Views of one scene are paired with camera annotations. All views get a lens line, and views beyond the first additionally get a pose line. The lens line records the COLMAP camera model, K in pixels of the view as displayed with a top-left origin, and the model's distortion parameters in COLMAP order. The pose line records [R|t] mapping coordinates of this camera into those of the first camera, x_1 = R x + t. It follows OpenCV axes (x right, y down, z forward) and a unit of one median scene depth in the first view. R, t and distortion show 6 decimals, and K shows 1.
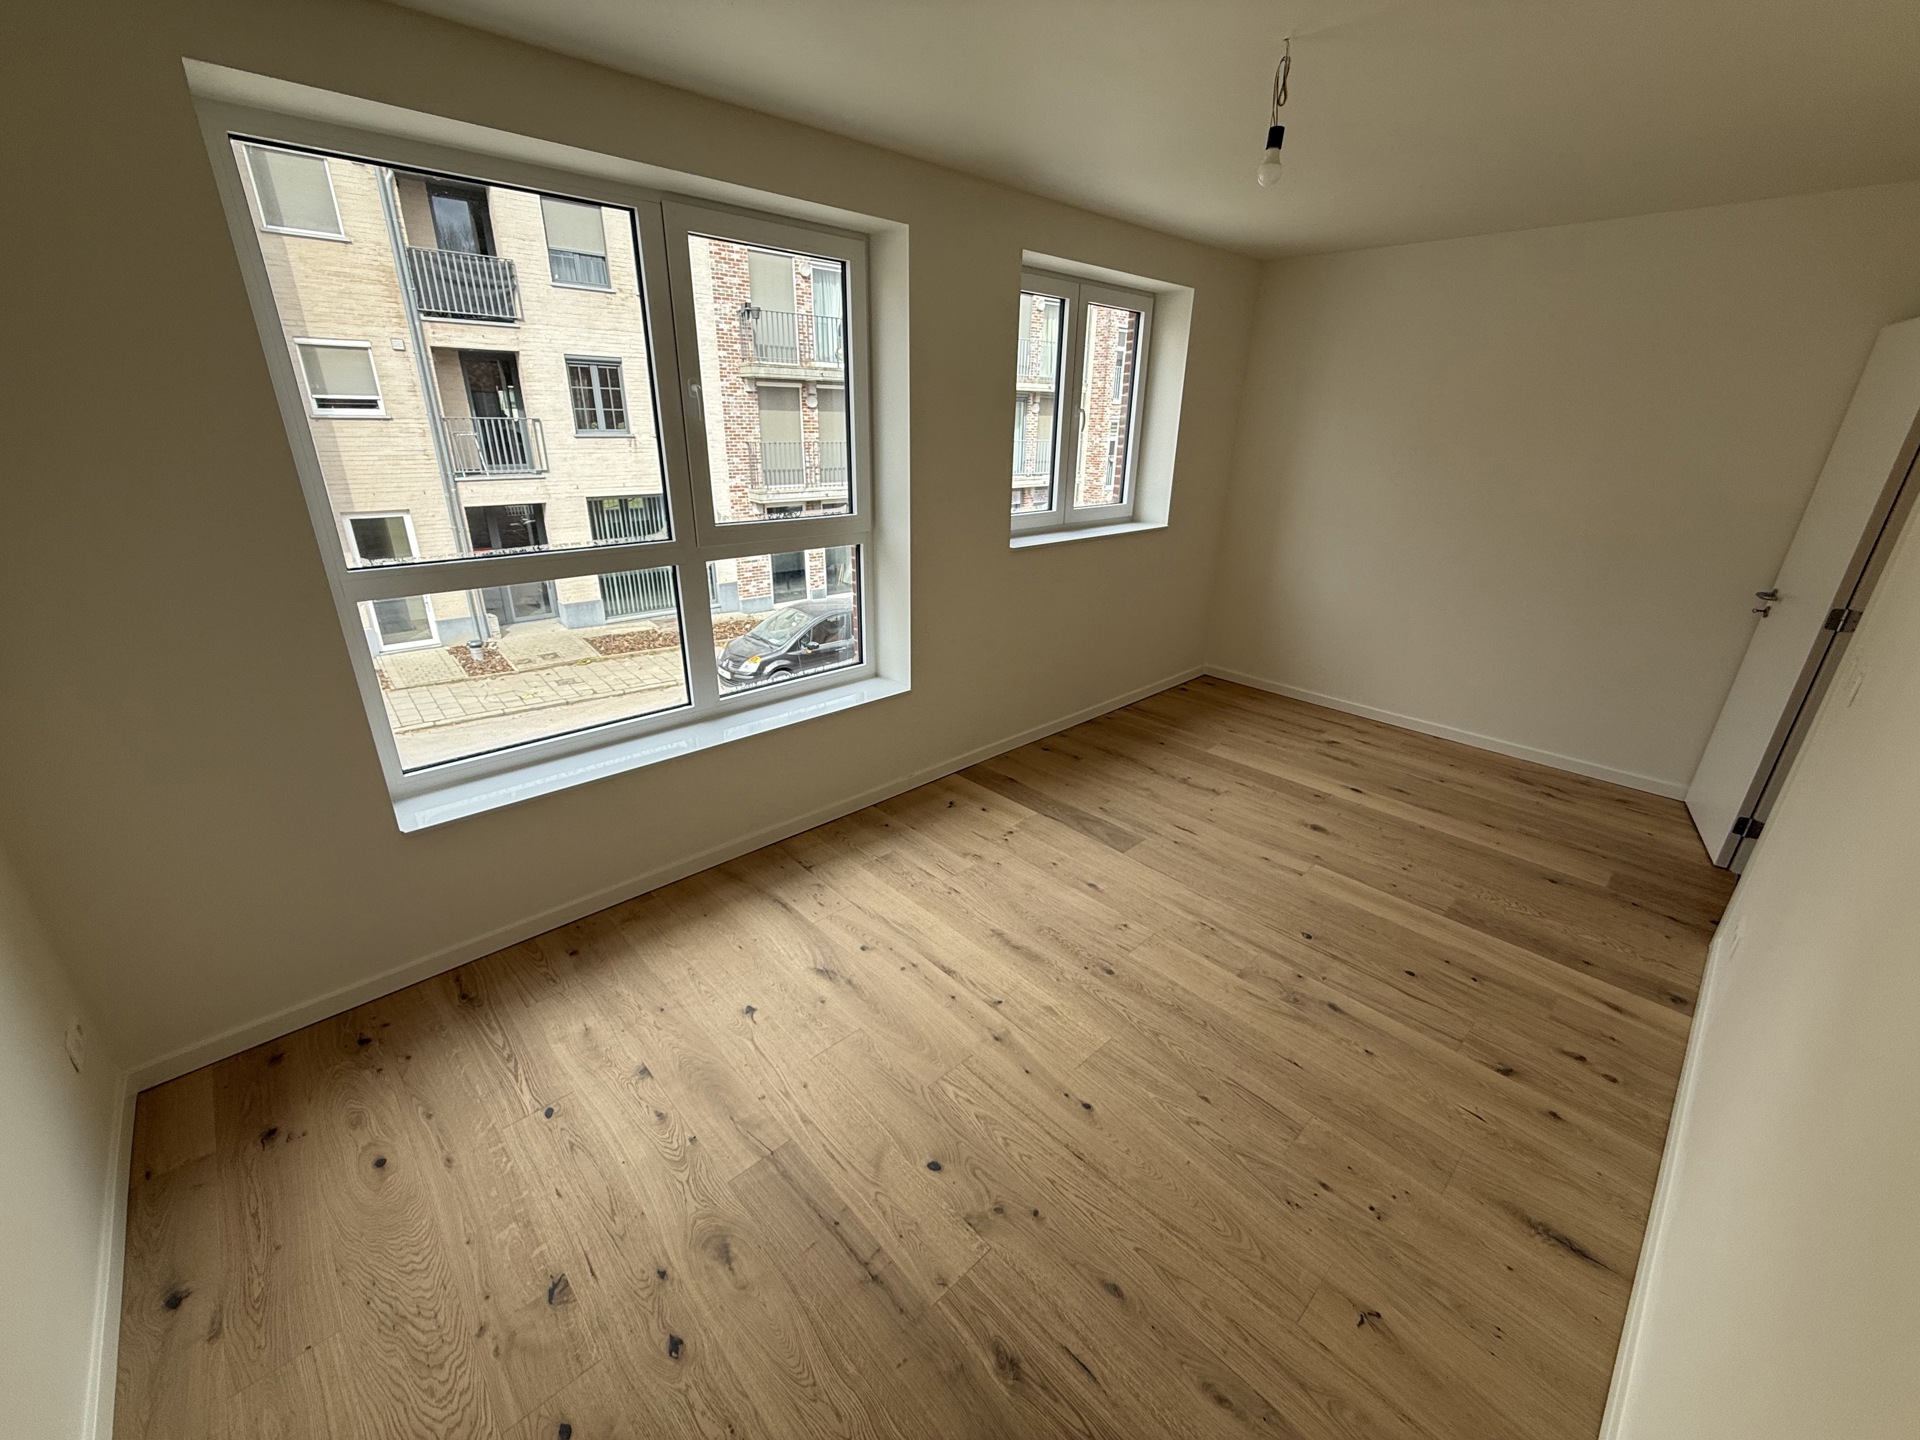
lens RADIAL K [[766.4, 0, 966.7], [0, 766.4, 722.5], [0, 0, 1]] dist [-0.001861, 0.001556]
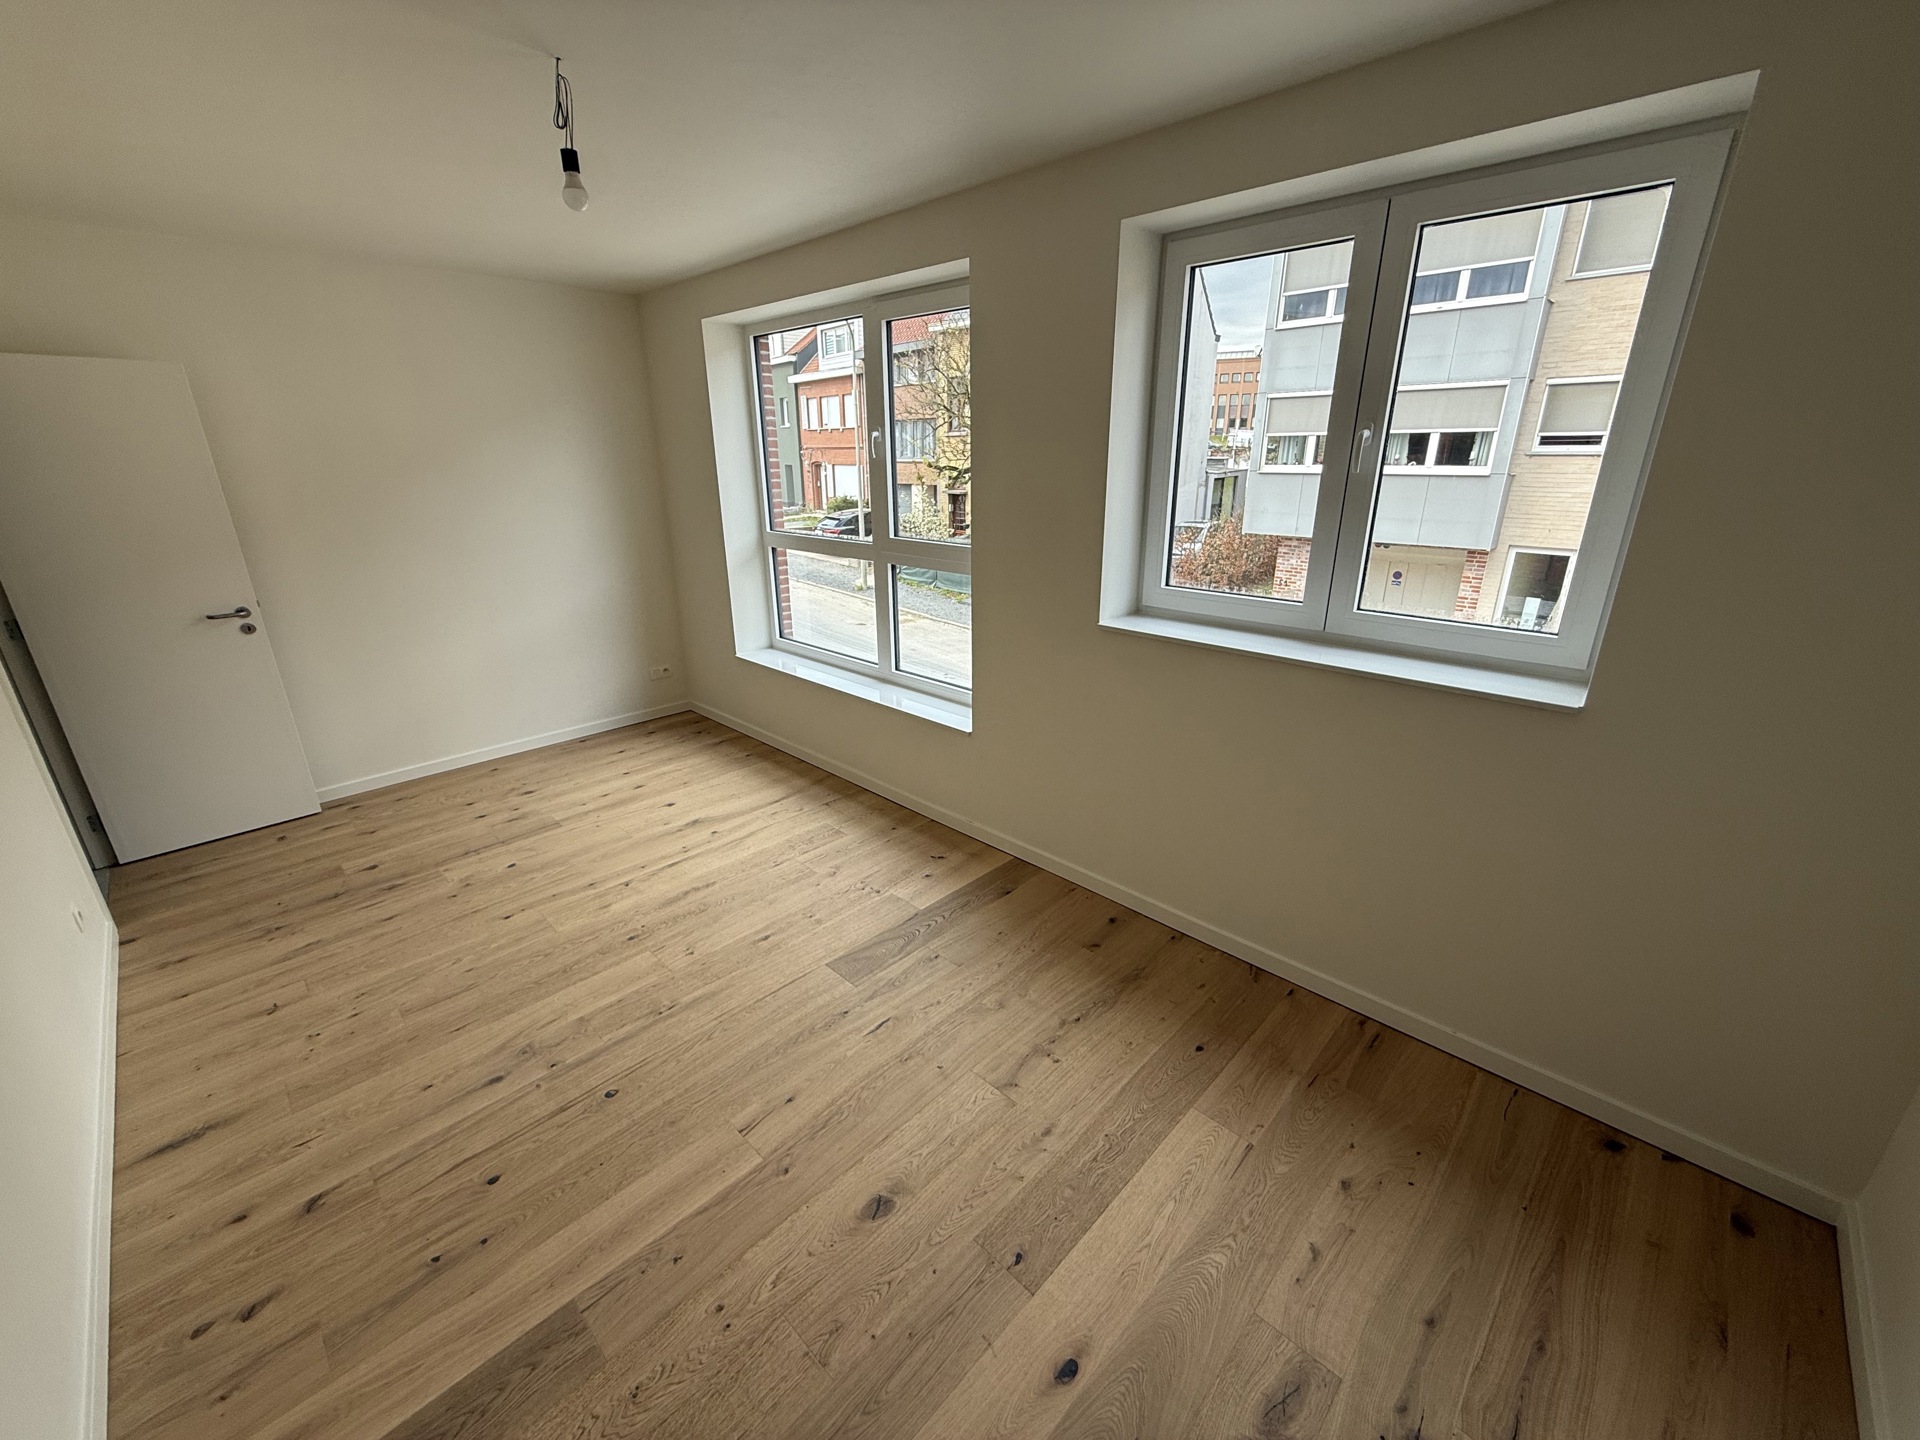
lens RADIAL K [[766.4, 0, 949.3], [0, 766.4, 722.4], [0, 0, 1]] dist [-0.001861, 0.001556]
pose [[0.027426, 0.321801, -0.946410, 1.147205], [-0.360270, 0.886321, 0.290929, -0.448708], [0.932445, 0.332985, 0.140243, 1.148655]]
